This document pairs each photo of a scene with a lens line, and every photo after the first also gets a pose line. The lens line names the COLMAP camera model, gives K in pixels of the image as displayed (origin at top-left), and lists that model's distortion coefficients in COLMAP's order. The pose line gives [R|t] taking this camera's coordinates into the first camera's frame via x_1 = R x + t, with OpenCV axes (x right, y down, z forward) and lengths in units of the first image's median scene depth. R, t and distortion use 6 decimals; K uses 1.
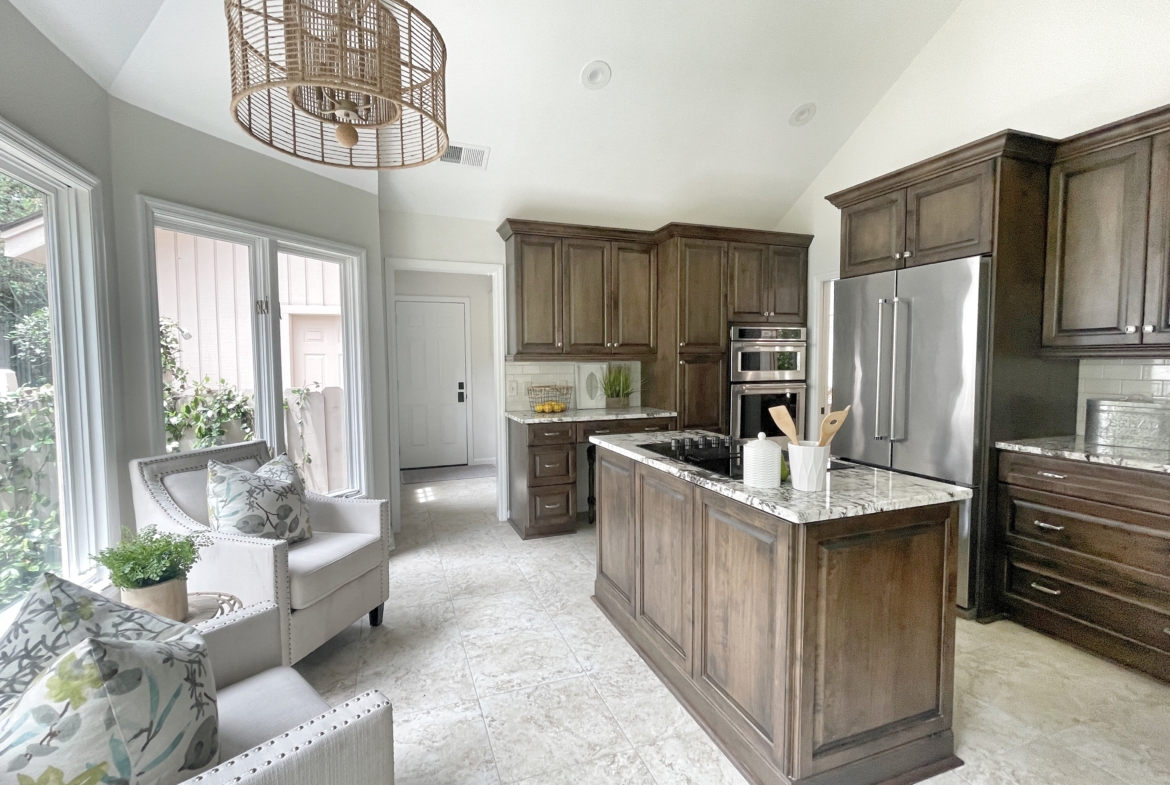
lens RADIAL K [[530.8, 0, 579.3], [0, 530.8, 391.1], [0, 0, 1]] dist [-0.001961, 0.000148]
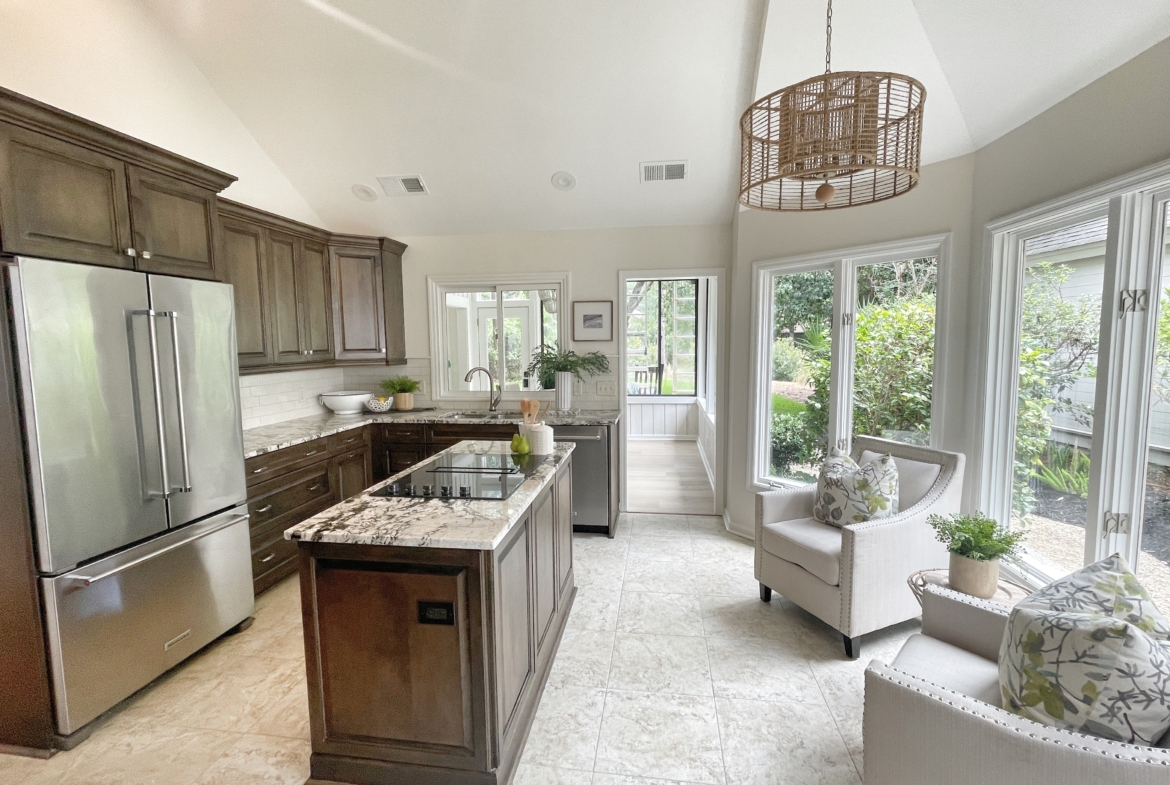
lens RADIAL K [[530.8, 0, 580.4], [0, 530.8, 394.8], [0, 0, 1]] dist [-0.001961, 0.000148]
pose [[-0.877799, -0.033168, 0.477880, -0.383663], [0.043056, 0.988099, 0.147670, -0.172548], [-0.477090, 0.150200, -0.865924, 1.689926]]
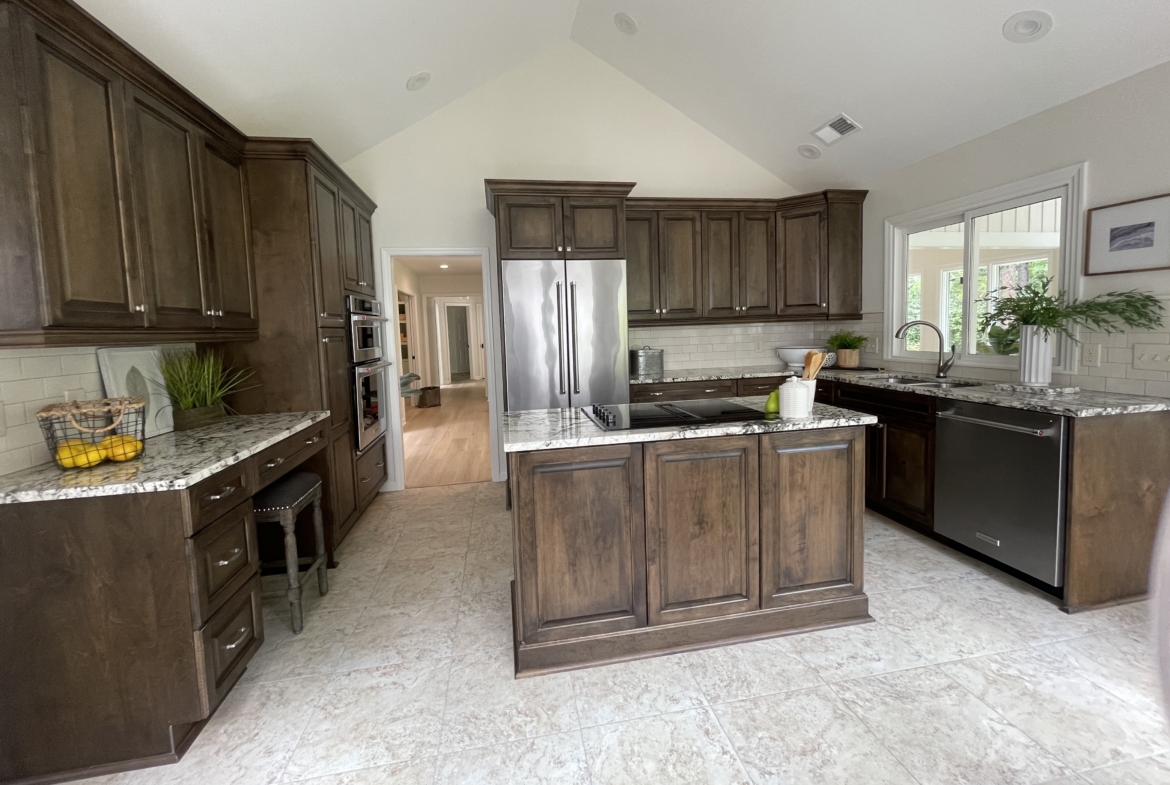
lens RADIAL K [[475.9, 0, 586.8], [0, 475.9, 357.3], [0, 0, 1]] dist [0.010972, 0.000103]
pose [[0.166748, -0.061494, 0.984080, -0.661399], [0.087036, 0.995075, 0.047433, -0.052962], [-0.982151, 0.077742, 0.171279, 0.937041]]
